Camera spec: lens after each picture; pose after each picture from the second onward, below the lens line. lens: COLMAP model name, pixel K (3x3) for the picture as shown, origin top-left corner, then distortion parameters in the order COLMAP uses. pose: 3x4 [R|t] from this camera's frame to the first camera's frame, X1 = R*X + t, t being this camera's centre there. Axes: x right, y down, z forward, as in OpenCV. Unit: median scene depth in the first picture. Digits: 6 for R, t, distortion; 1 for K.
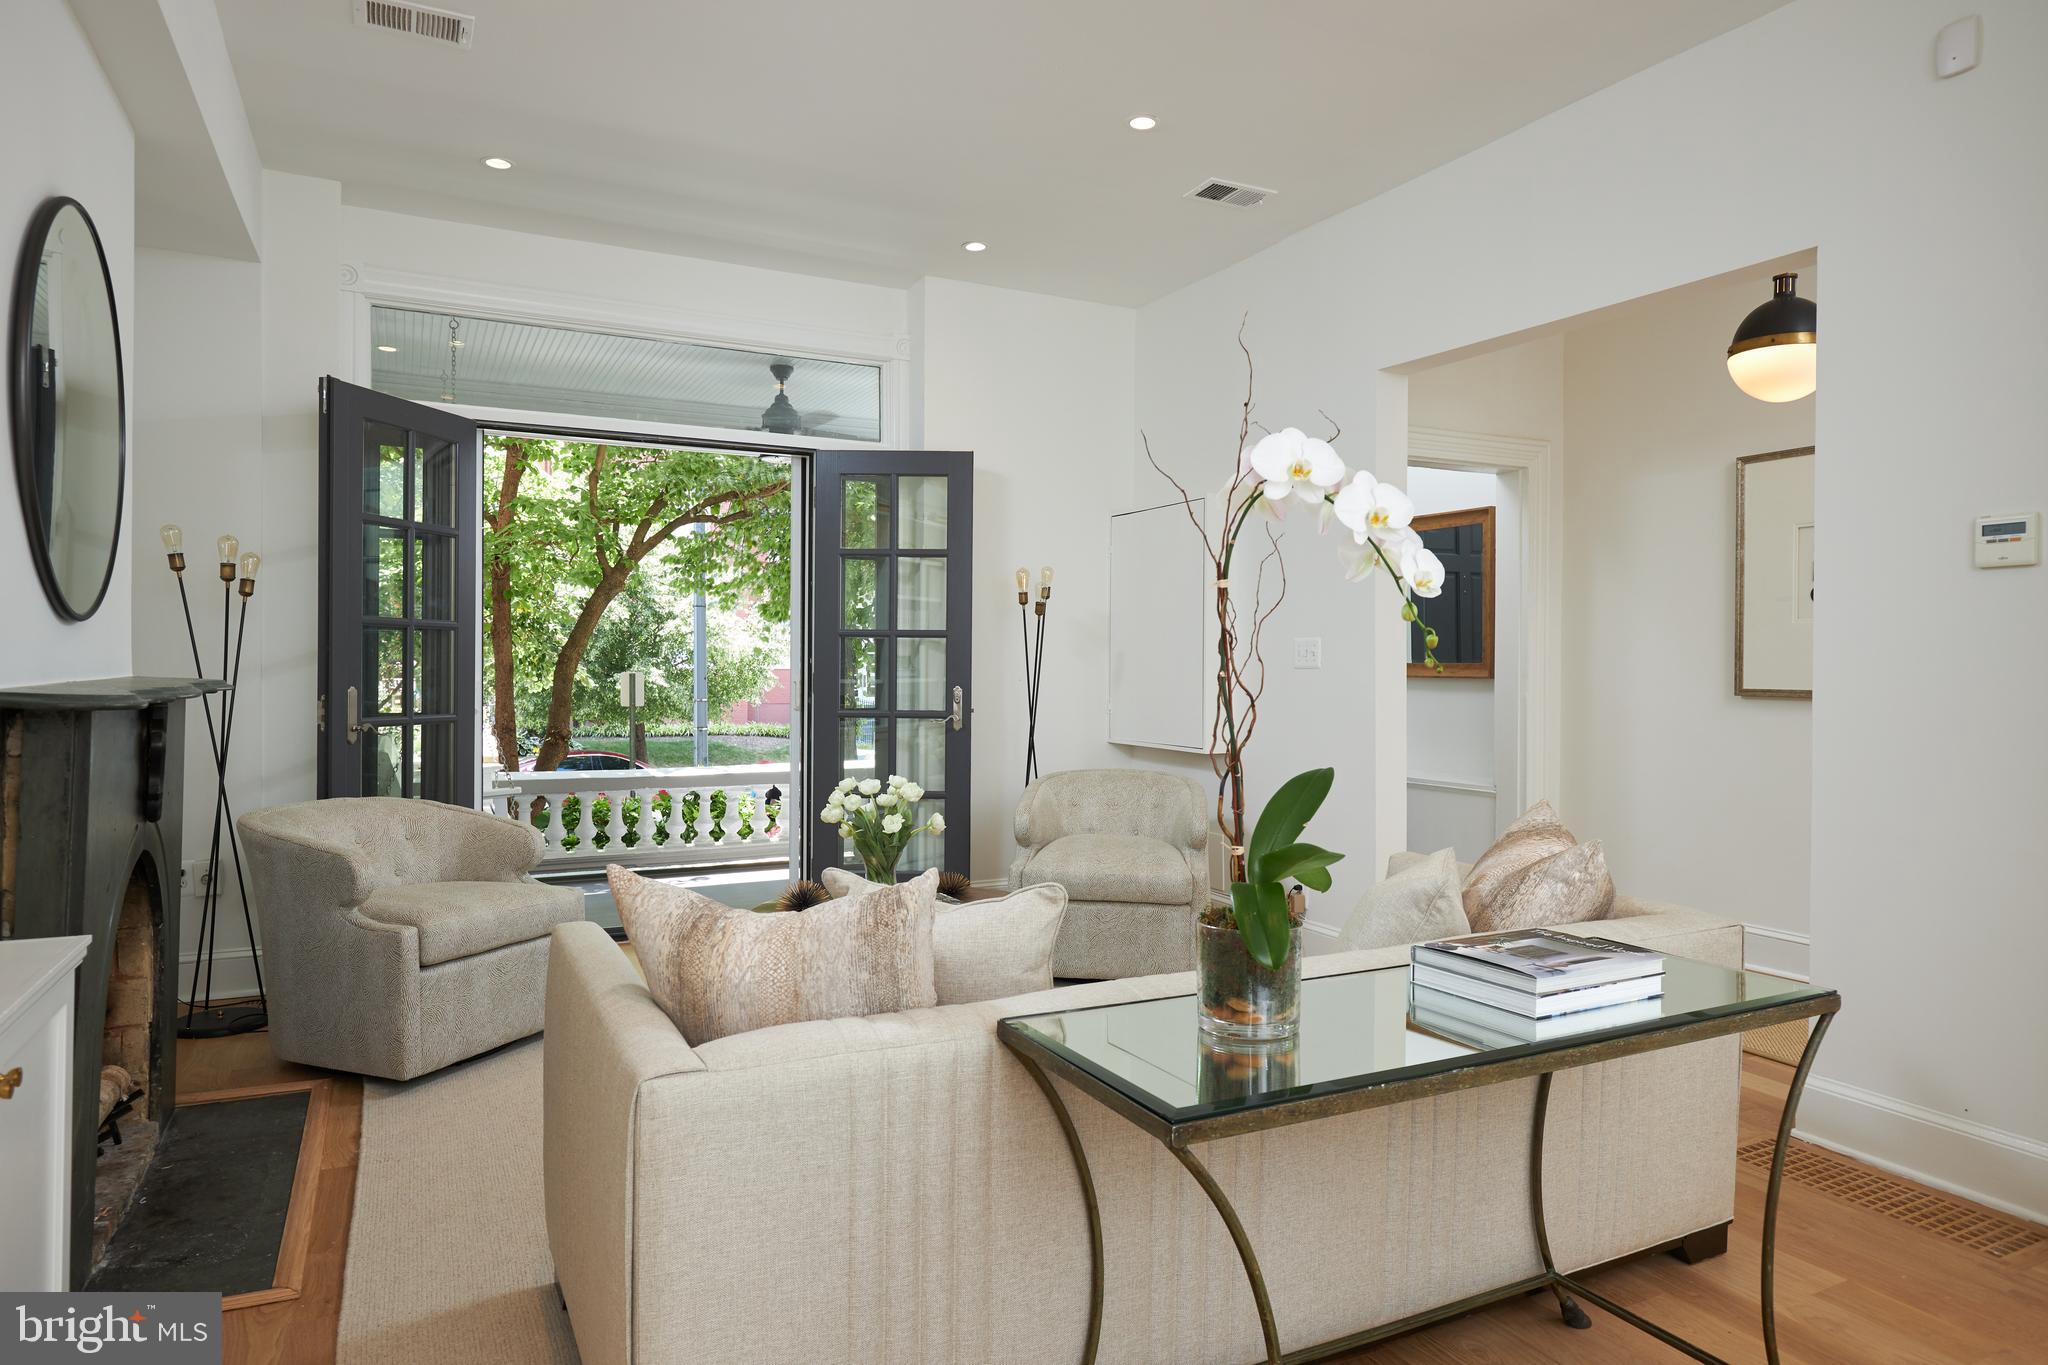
lens RADIAL K [[1247.5, 0, 1024.0], [0, 1247.5, 682.5], [0, 0, 1]] dist [0.000033, 0.001097]
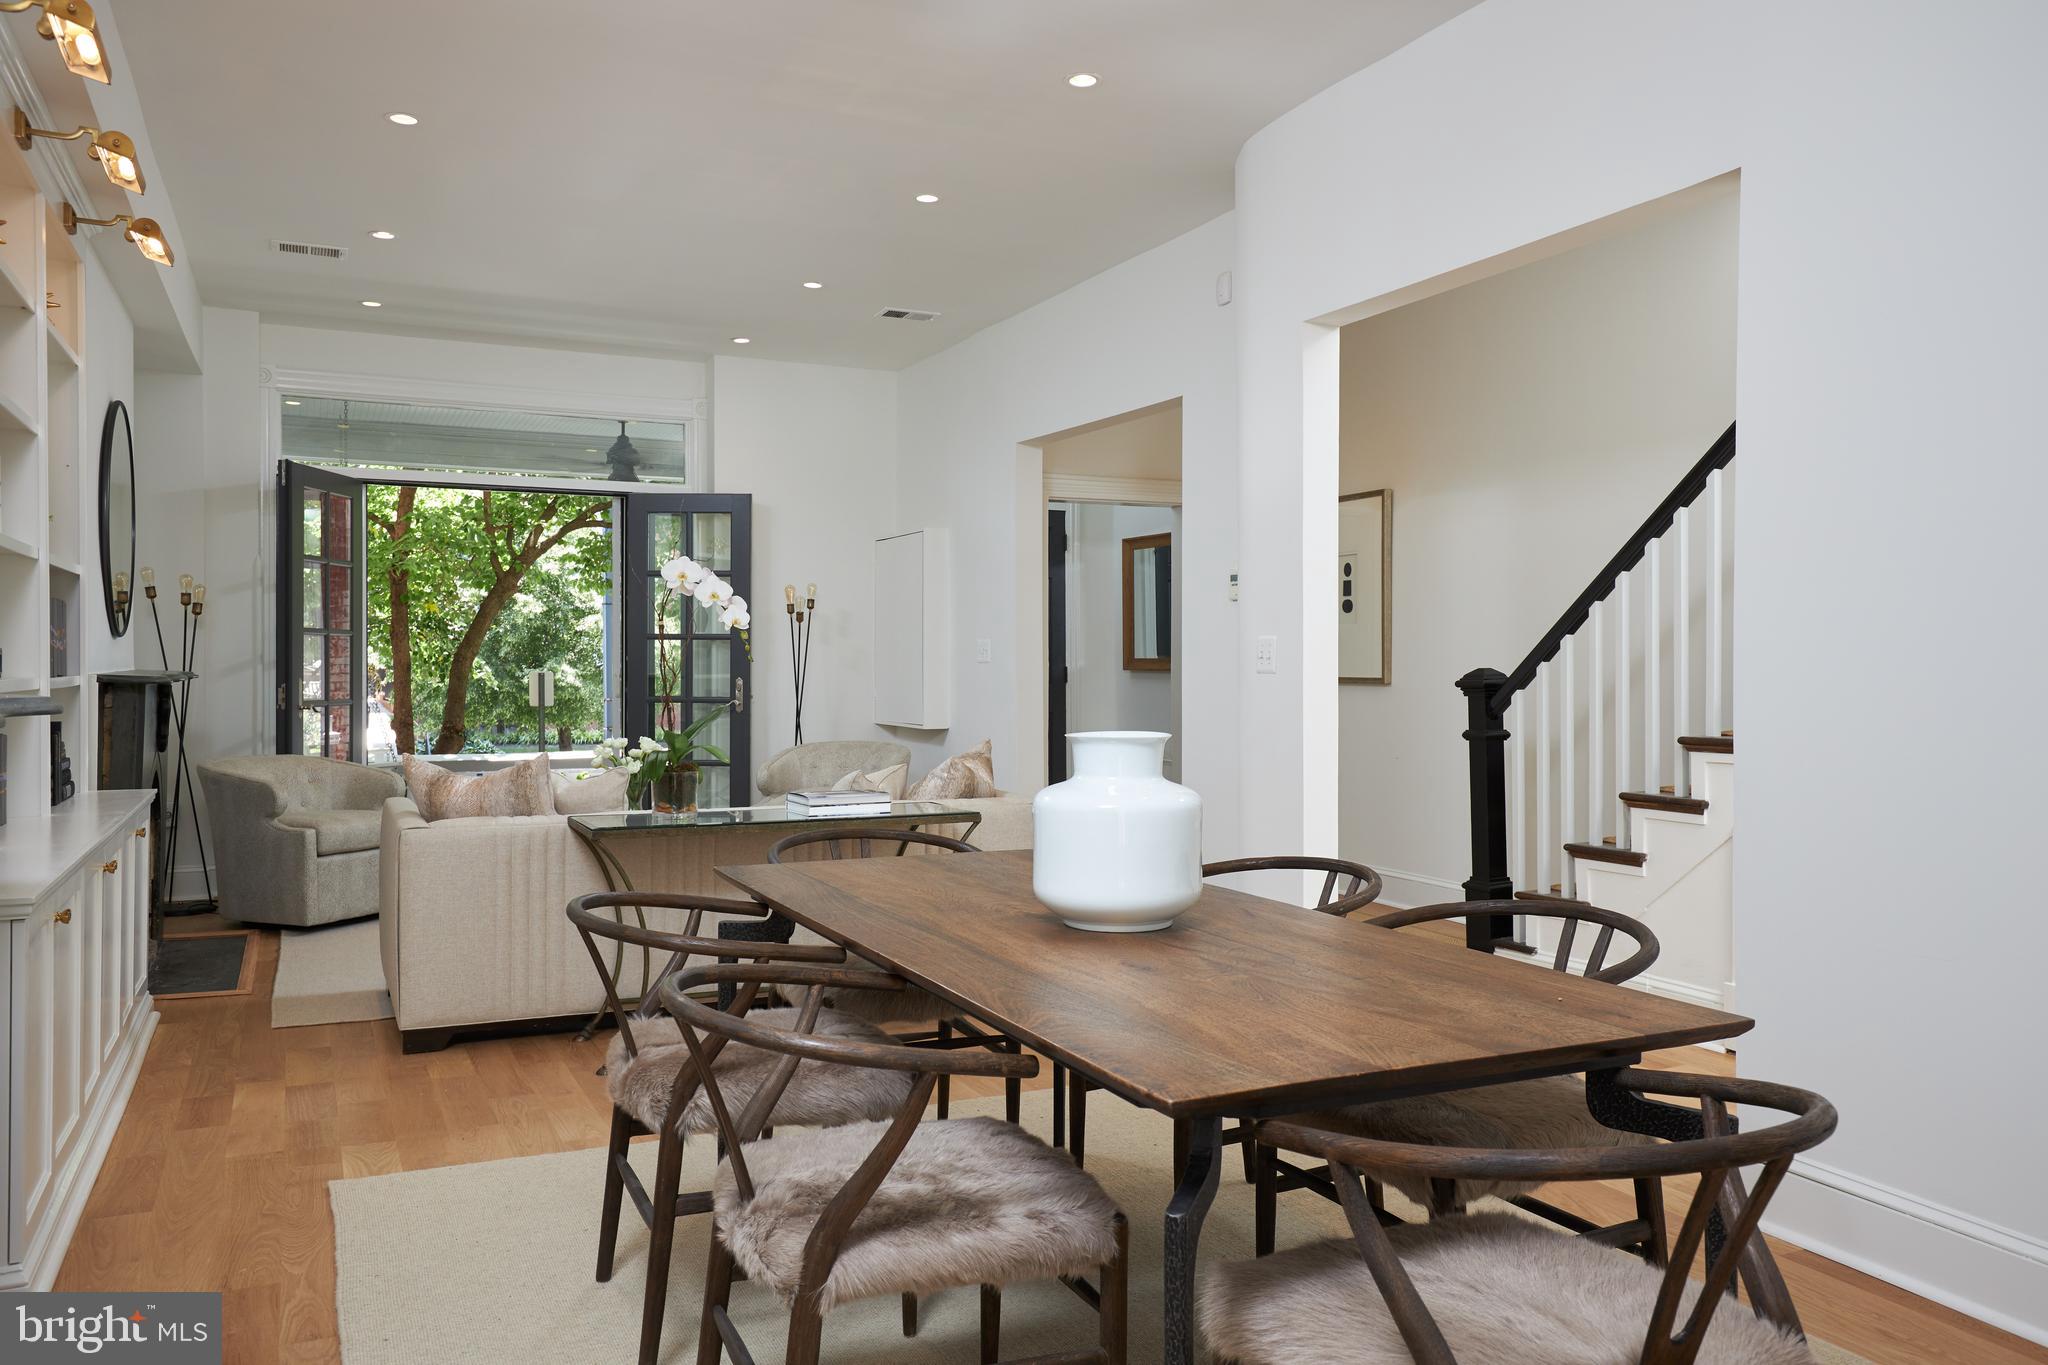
lens RADIAL K [[1528.1, 0, 1024.0], [0, 1528.1, 682.5], [0, 0, 1]] dist [0.028233, -0.000389]
pose [[0.999617, -0.004005, -0.027392, 0.280969], [0.003962, 0.999991, -0.001645, 0.011472], [0.027398, 0.001536, 0.999623, -0.557394]]
